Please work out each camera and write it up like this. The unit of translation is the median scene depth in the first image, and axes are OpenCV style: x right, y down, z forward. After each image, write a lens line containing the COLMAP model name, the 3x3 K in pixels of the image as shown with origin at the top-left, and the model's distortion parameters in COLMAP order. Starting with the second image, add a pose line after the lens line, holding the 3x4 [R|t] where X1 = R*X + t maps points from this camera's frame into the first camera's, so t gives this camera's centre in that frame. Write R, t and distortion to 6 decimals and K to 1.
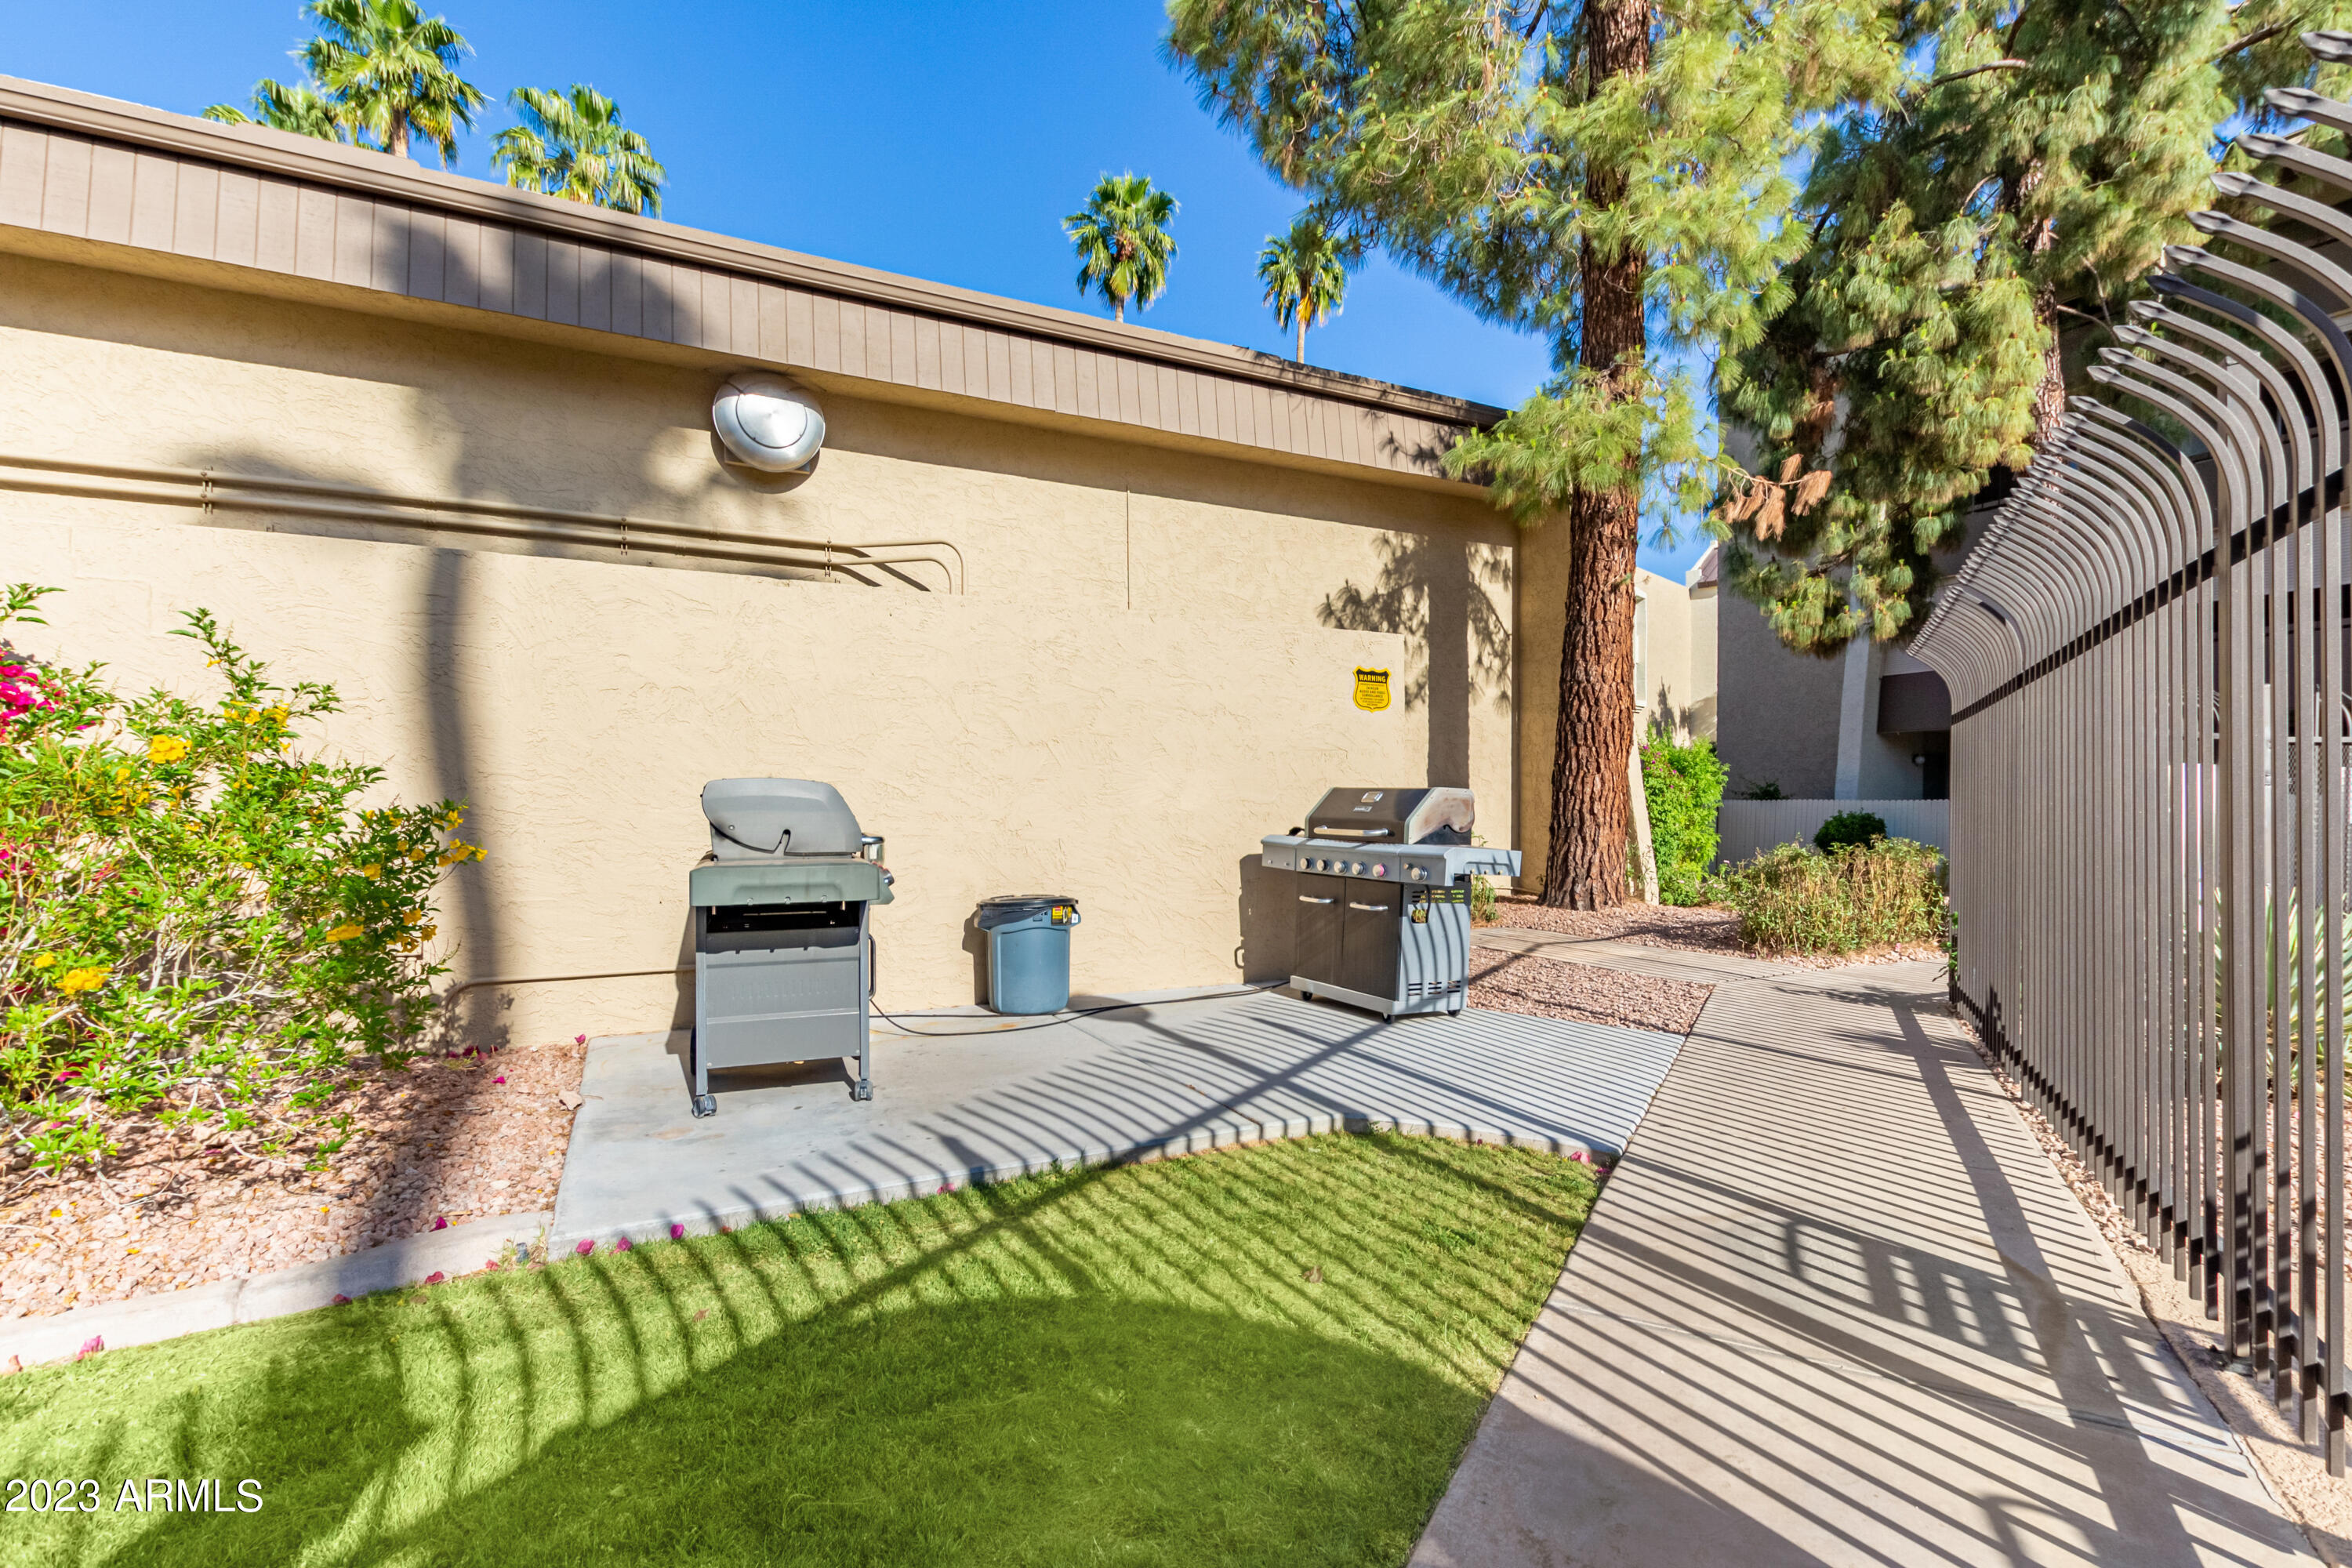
lens RADIAL K [[1053.5, 0, 1176.0], [0, 1053.5, 784.0], [0, 0, 1]] dist [-0.001270, -0.000250]
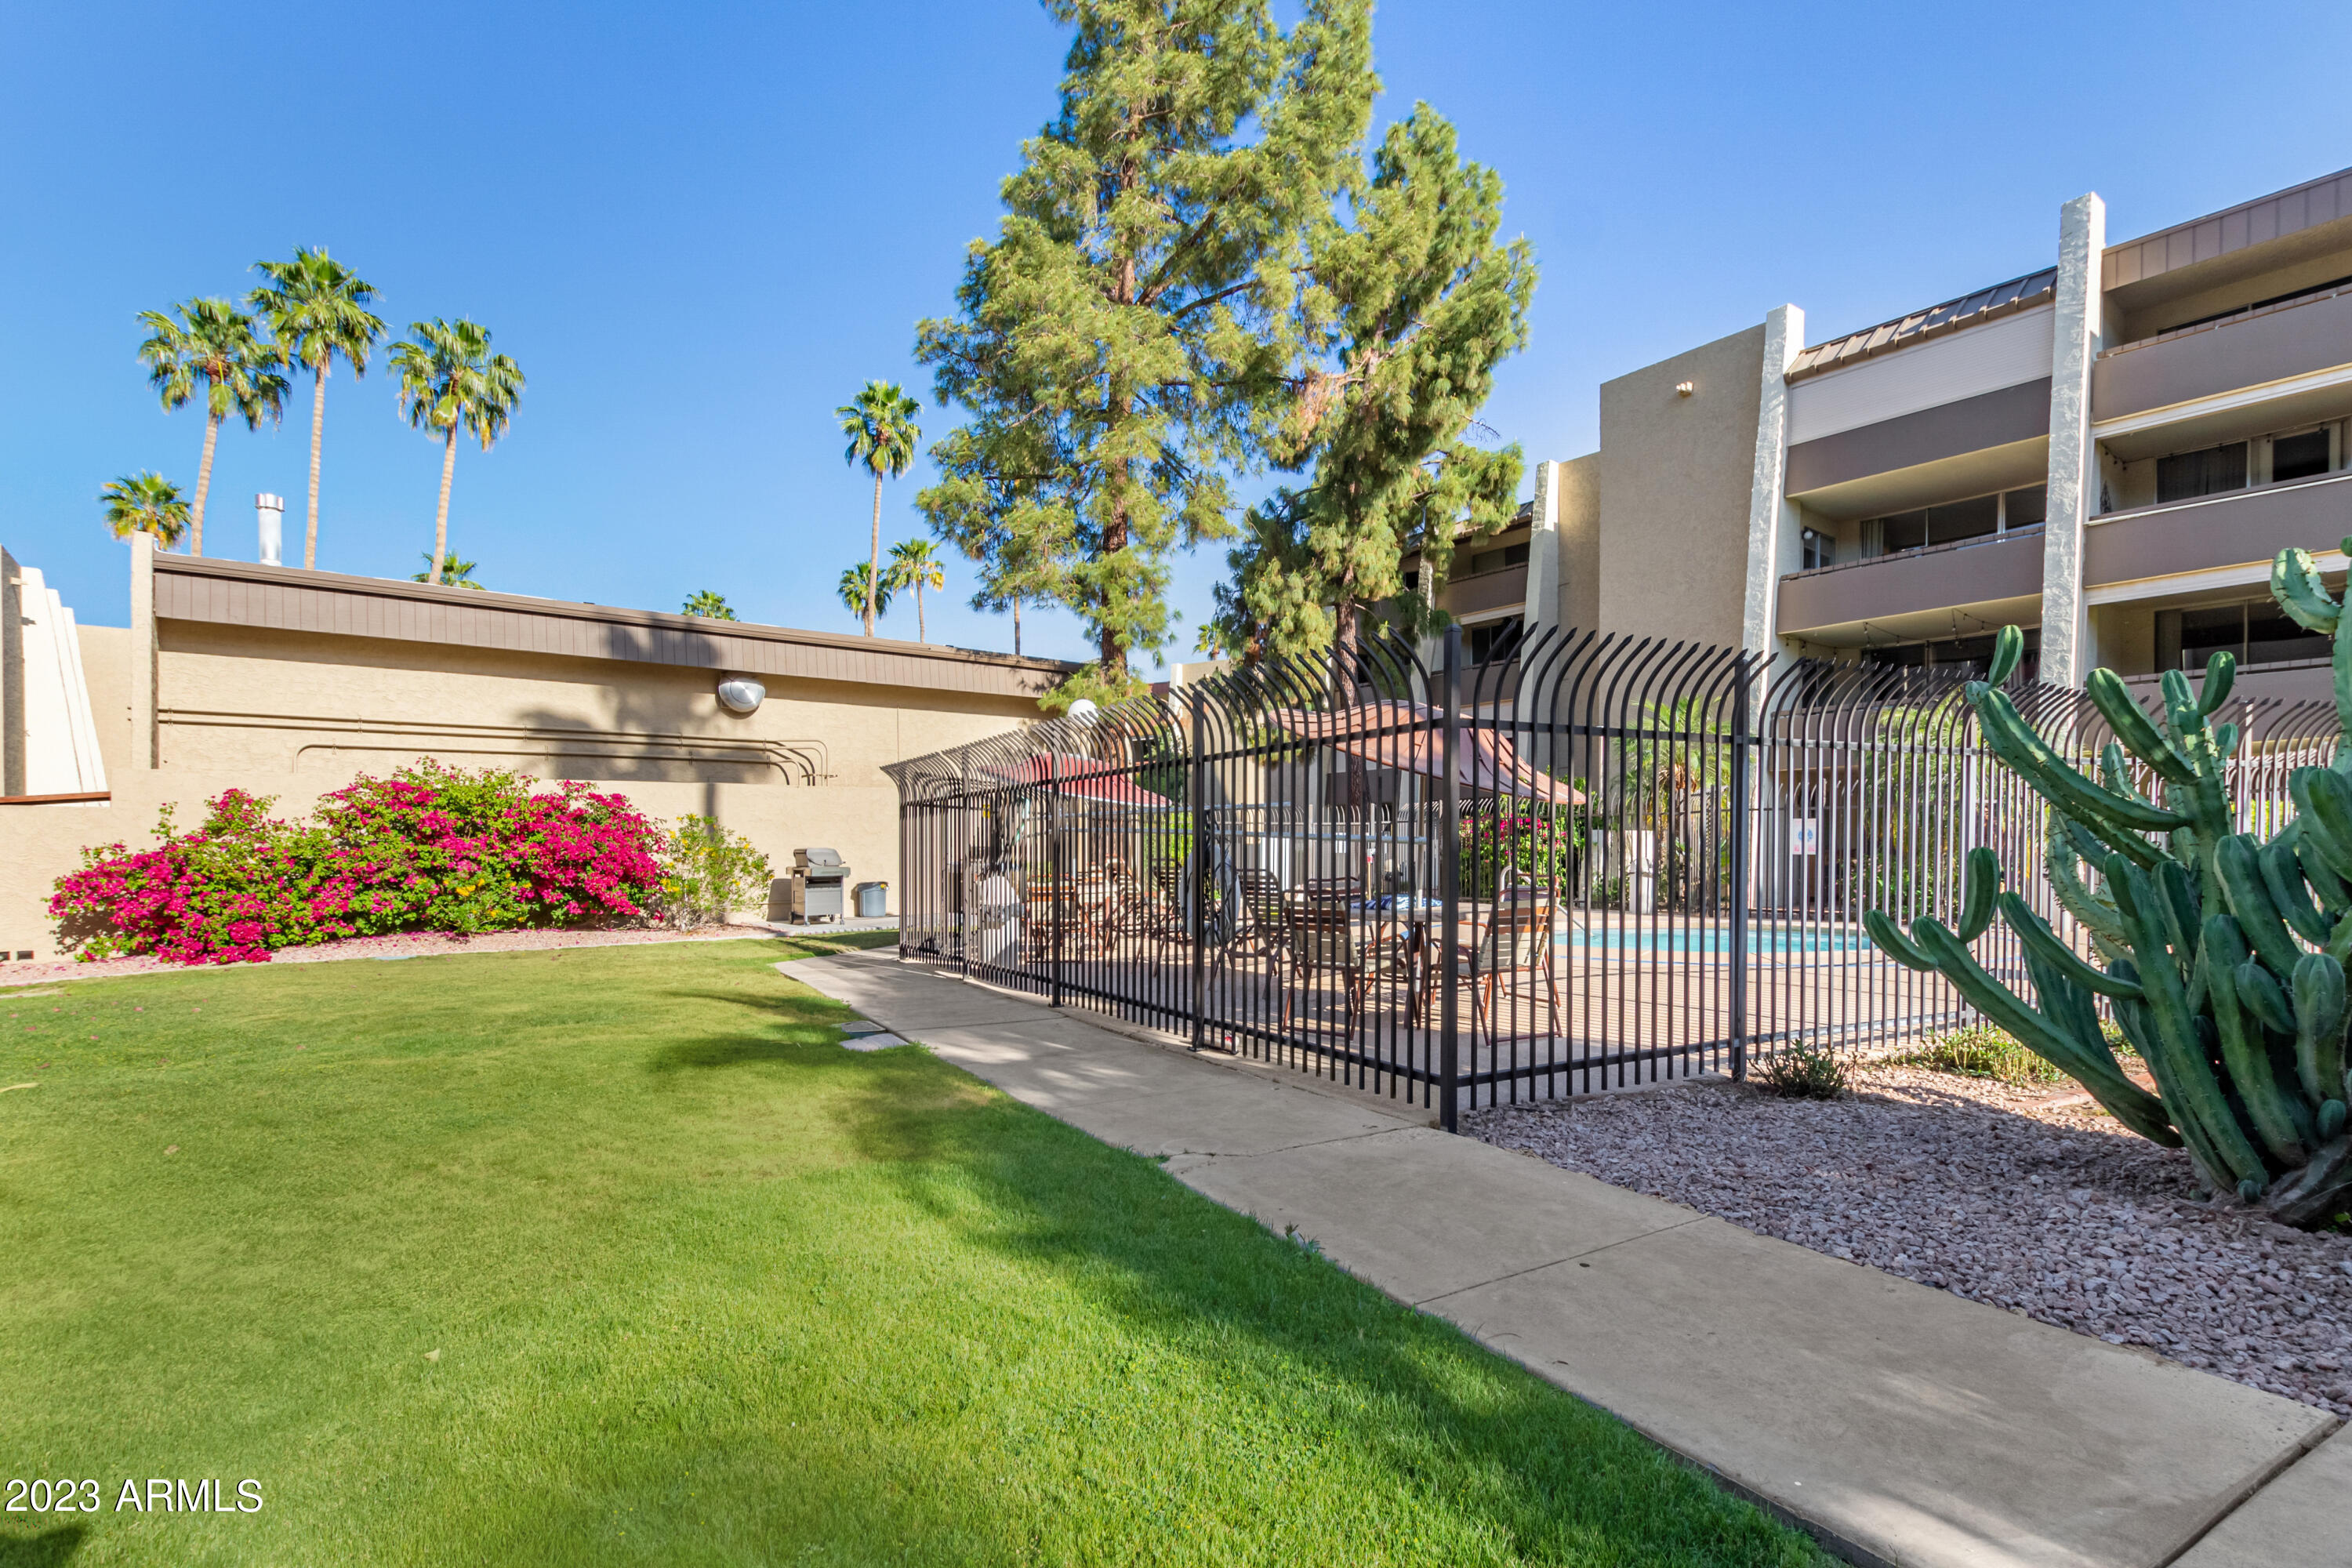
lens RADIAL K [[1072.8, 0, 1181.8], [0, 1072.8, 838.1], [0, 0, 1]] dist [0.000924, 0.000137]
pose [[0.973711, -0.011265, 0.227509, 0.013671], [0.008322, 0.999869, 0.013893, -0.026538], [-0.227635, -0.011634, 0.973677, -1.058435]]
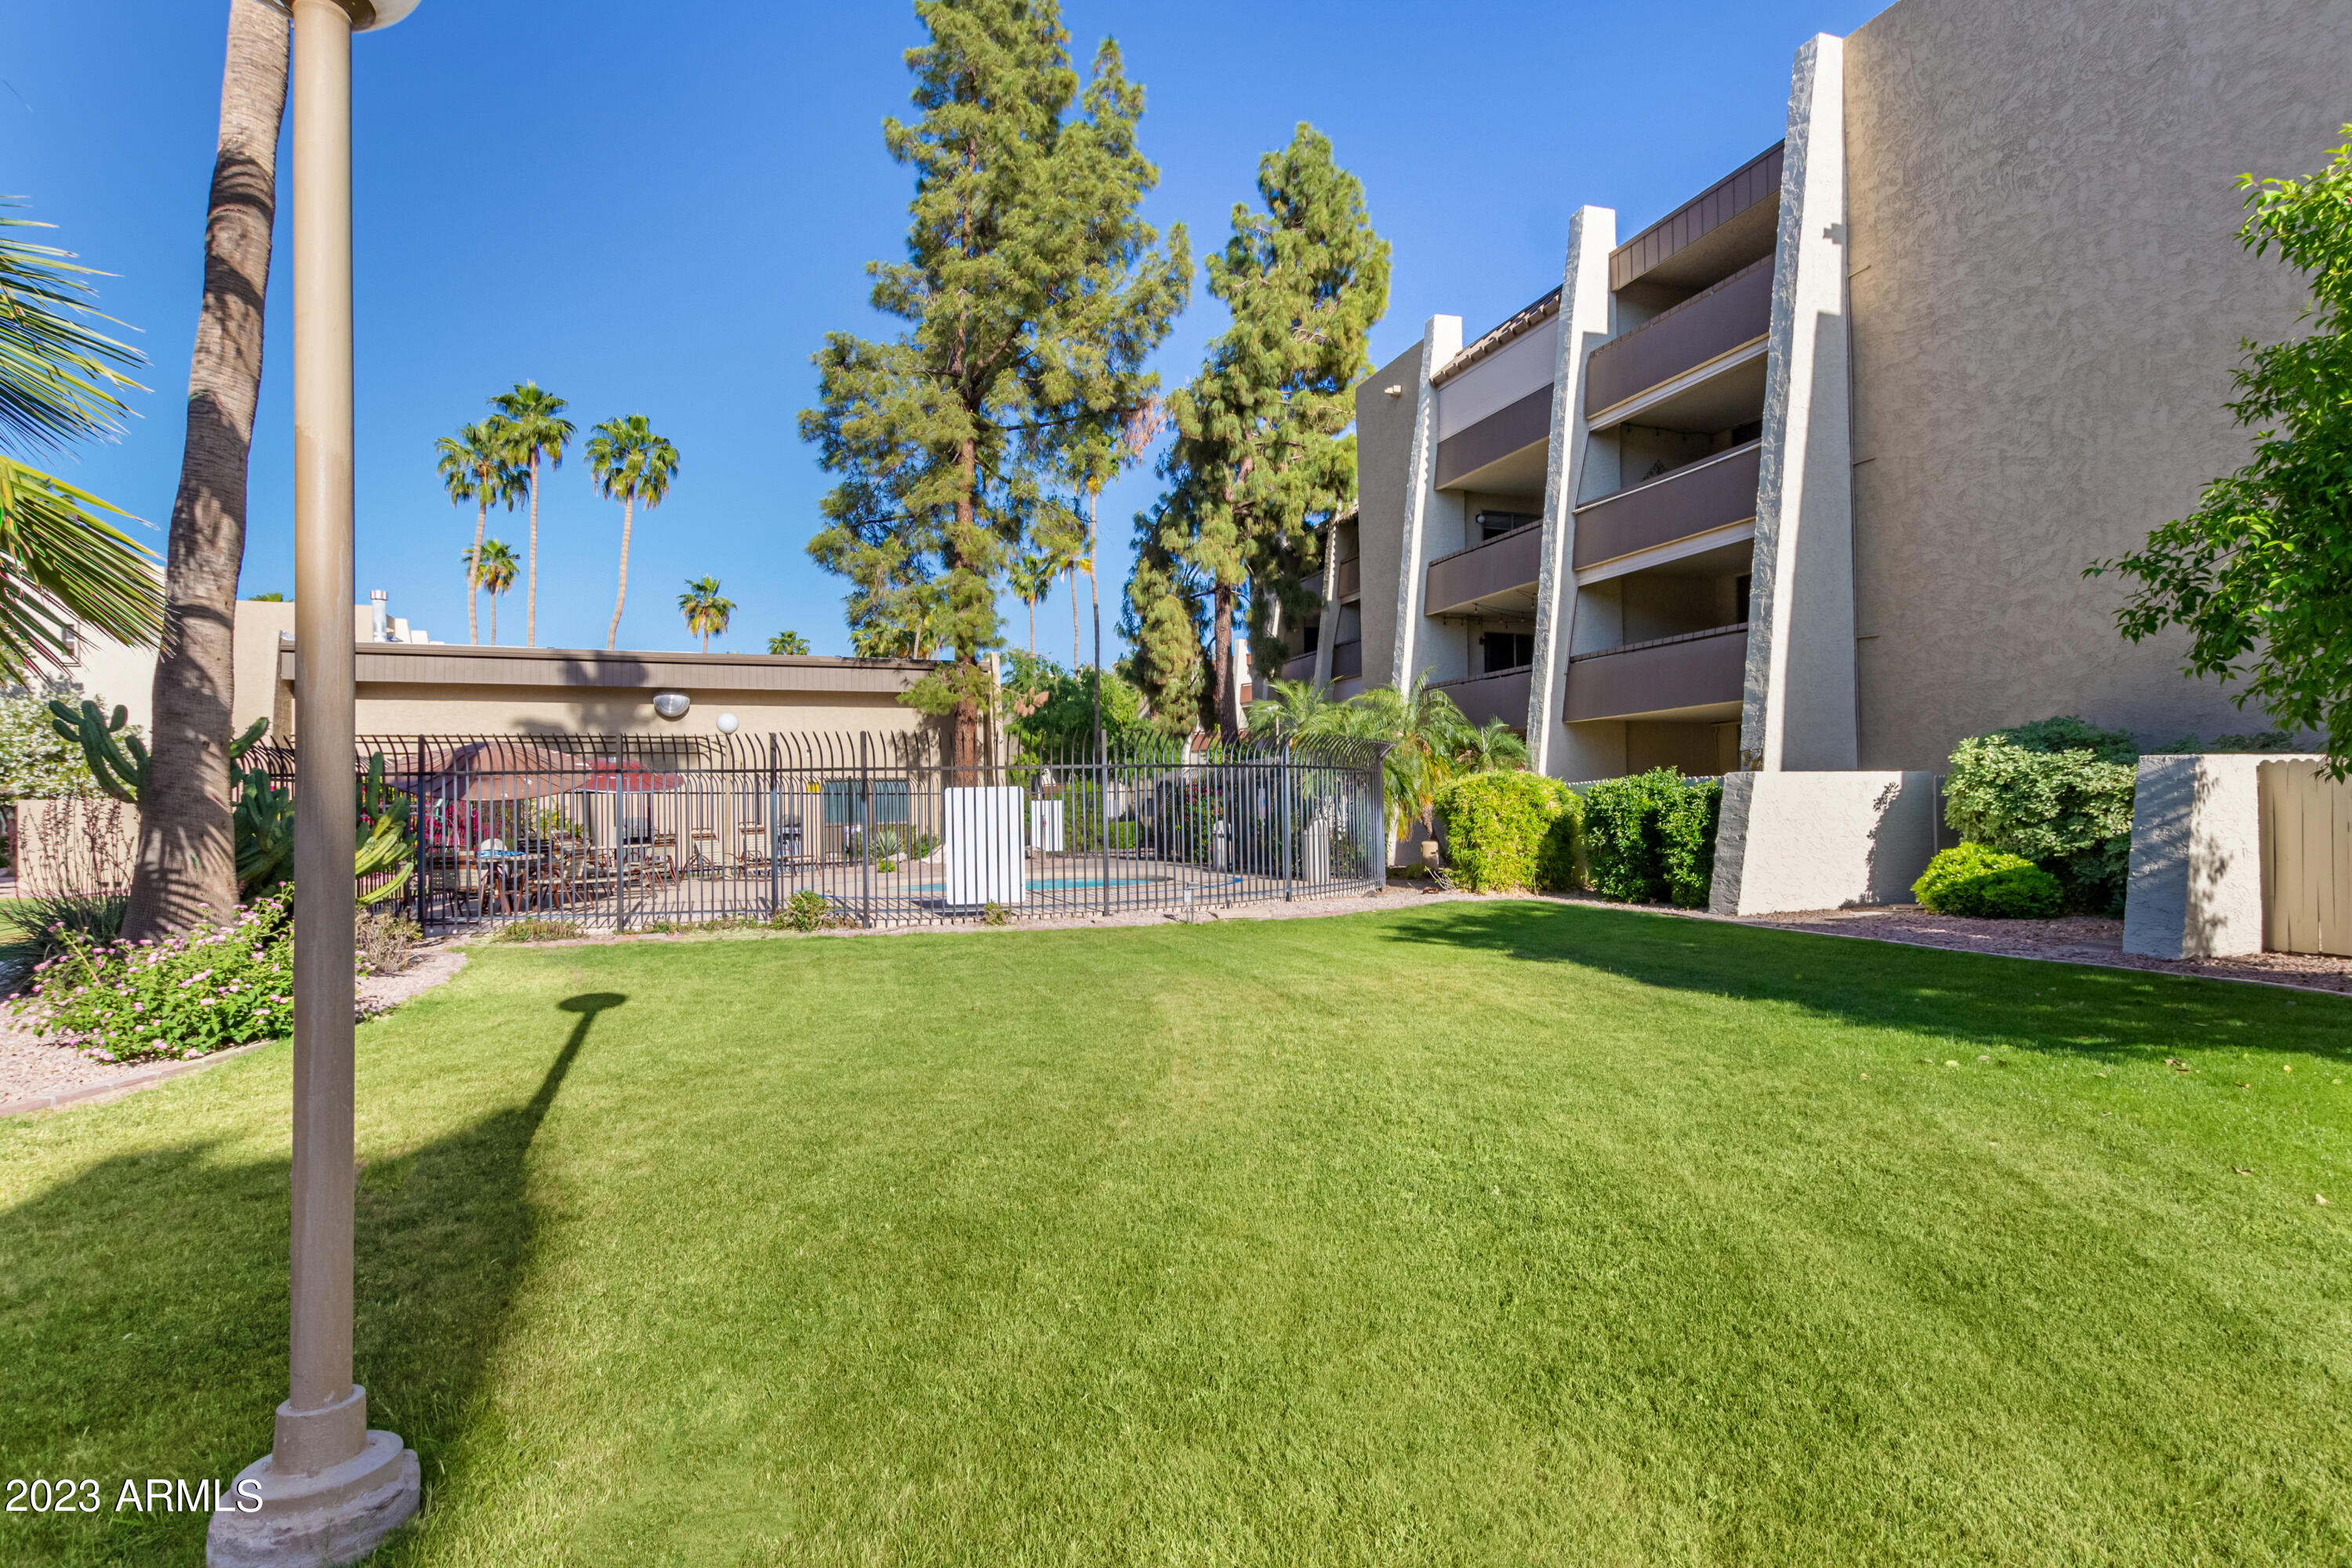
lens RADIAL K [[1105.7, 0, 1176.0], [0, 1105.7, 784.0], [0, 0, 1]] dist [0.001106, 0.000093]
pose [[0.996509, -0.023607, -0.080077, 0.964412], [0.023599, 0.999721, -0.001040, -0.031305], [0.080079, -0.000853, 0.996788, -1.539061]]
